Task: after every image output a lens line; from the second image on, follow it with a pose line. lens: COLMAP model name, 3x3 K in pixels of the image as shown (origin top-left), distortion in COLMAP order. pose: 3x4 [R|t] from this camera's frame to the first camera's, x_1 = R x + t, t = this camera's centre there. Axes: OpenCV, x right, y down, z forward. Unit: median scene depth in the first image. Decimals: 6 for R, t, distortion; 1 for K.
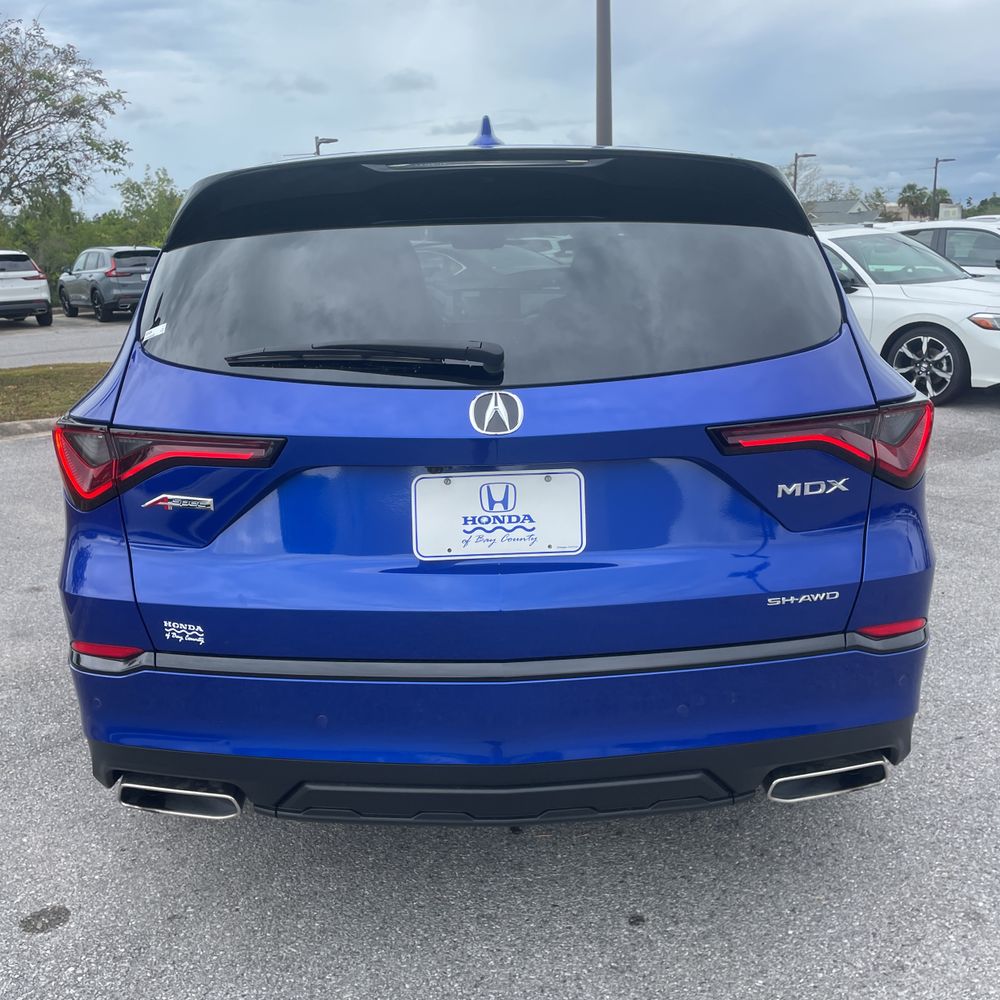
lens RADIAL K [[1026.9, 0, 498.0], [0, 1026.9, 507.2], [0, 0, 1]] dist [0.032940, 0.000000]
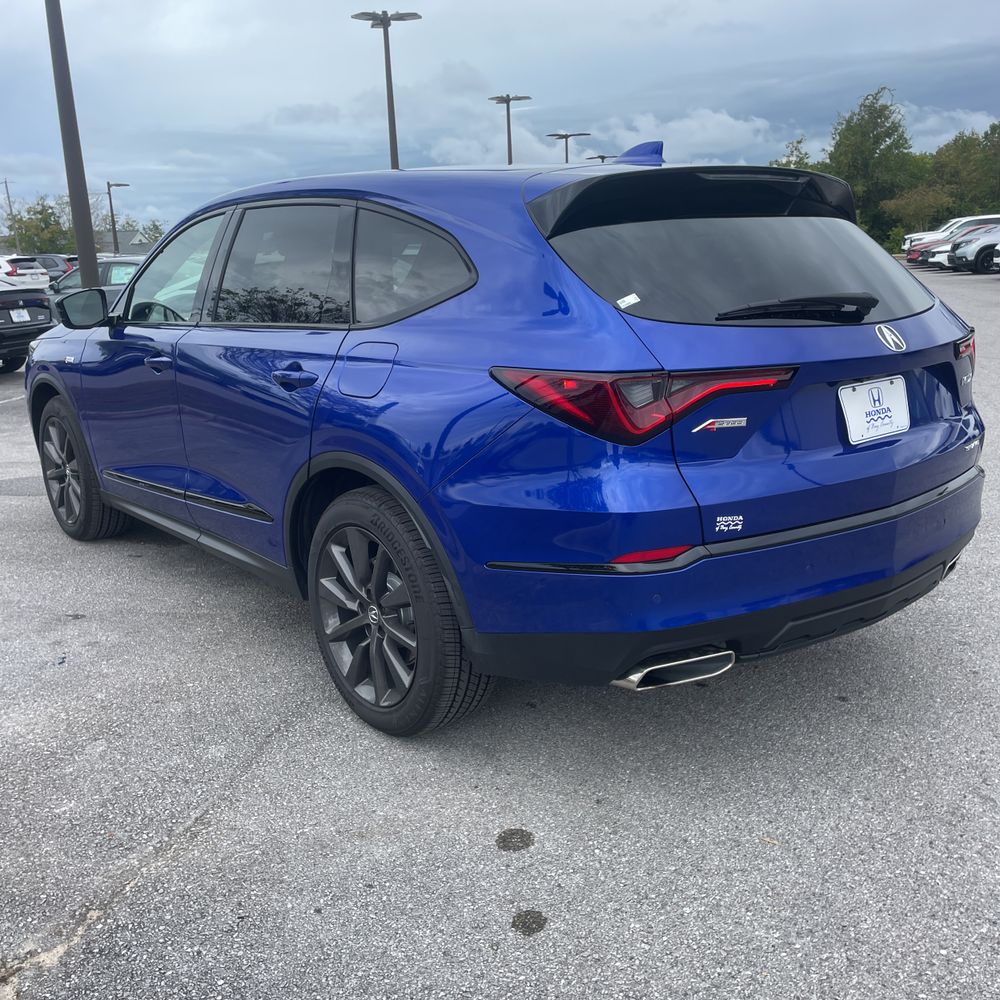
lens RADIAL K [[1026.9, 0, 486.7], [0, 1026.9, 516.3], [0, 0, 1]] dist [0.032940, 0.000000]
pose [[0.788311, -0.149102, 0.596937, -1.325190], [0.161385, 0.986332, 0.033241, 0.019253], [-0.593735, 0.070132, 0.801599, 0.132886]]
